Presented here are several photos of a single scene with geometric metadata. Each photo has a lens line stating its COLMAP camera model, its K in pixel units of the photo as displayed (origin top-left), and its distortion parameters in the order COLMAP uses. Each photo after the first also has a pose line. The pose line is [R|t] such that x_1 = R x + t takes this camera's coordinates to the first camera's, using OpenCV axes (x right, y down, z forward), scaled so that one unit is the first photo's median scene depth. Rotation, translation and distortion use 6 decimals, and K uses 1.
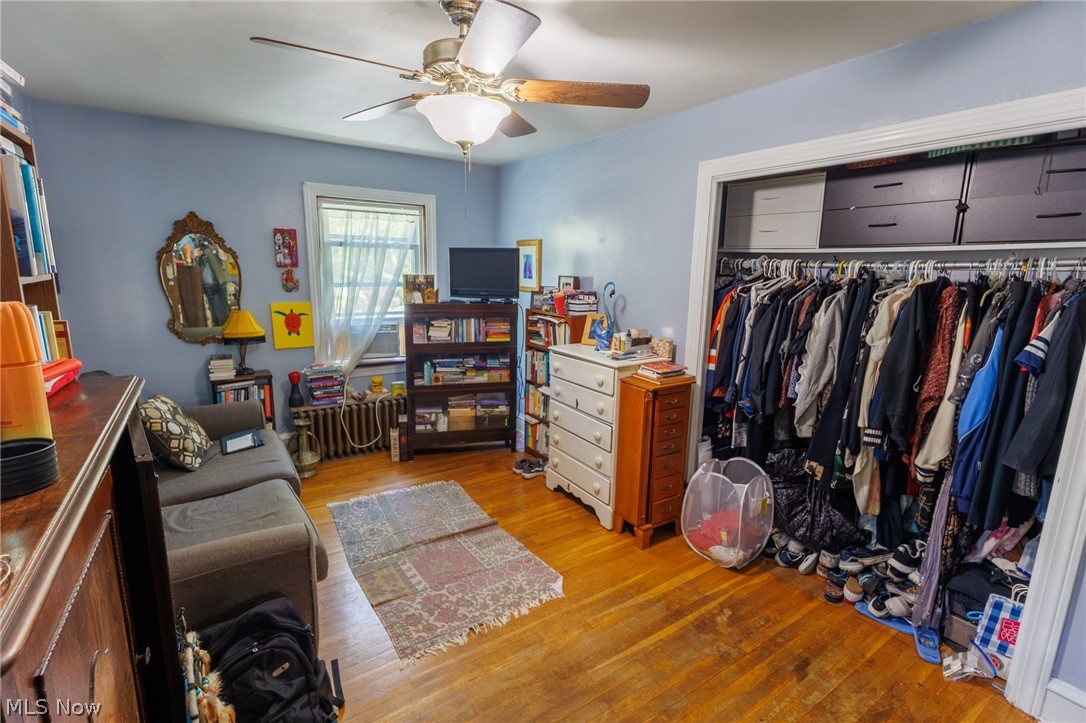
lens RADIAL K [[501.2, 0, 545.3], [0, 501.2, 360.7], [0, 0, 1]] dist [0.005648, 0.004173]
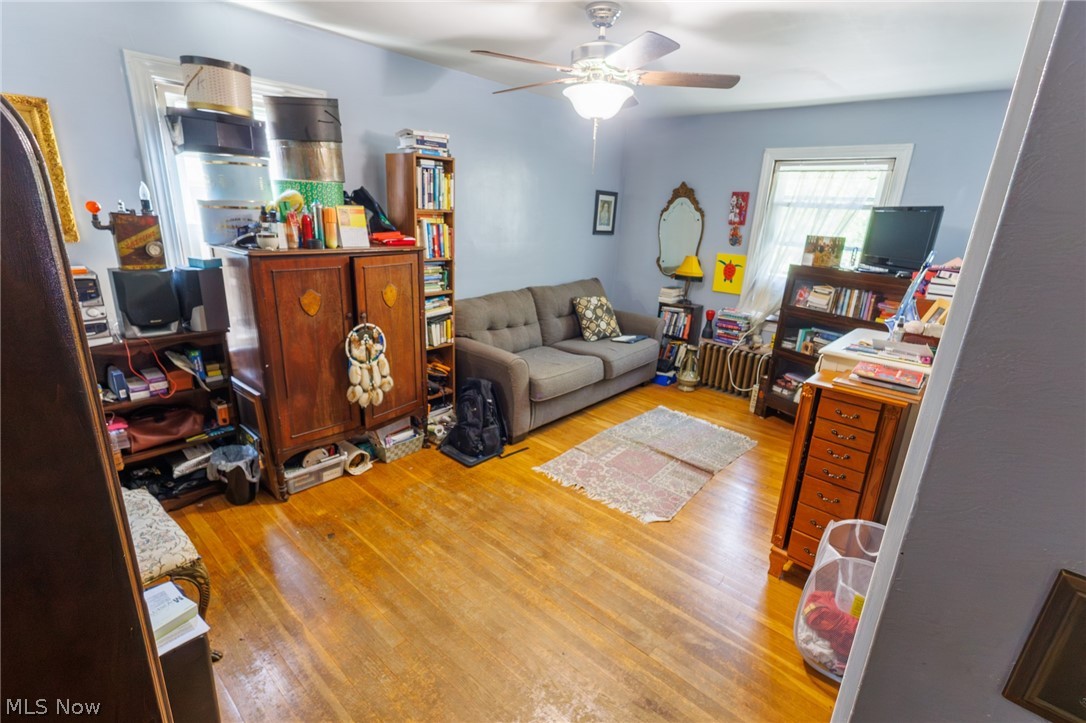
lens RADIAL K [[501.2, 0, 542.5], [0, 501.2, 360.6], [0, 0, 1]] dist [0.005648, 0.004173]
pose [[0.241543, 0.276211, -0.930250, 0.582496], [-0.227765, 0.947992, 0.222339, -0.039677], [0.943282, 0.158174, 0.291892, 0.266960]]
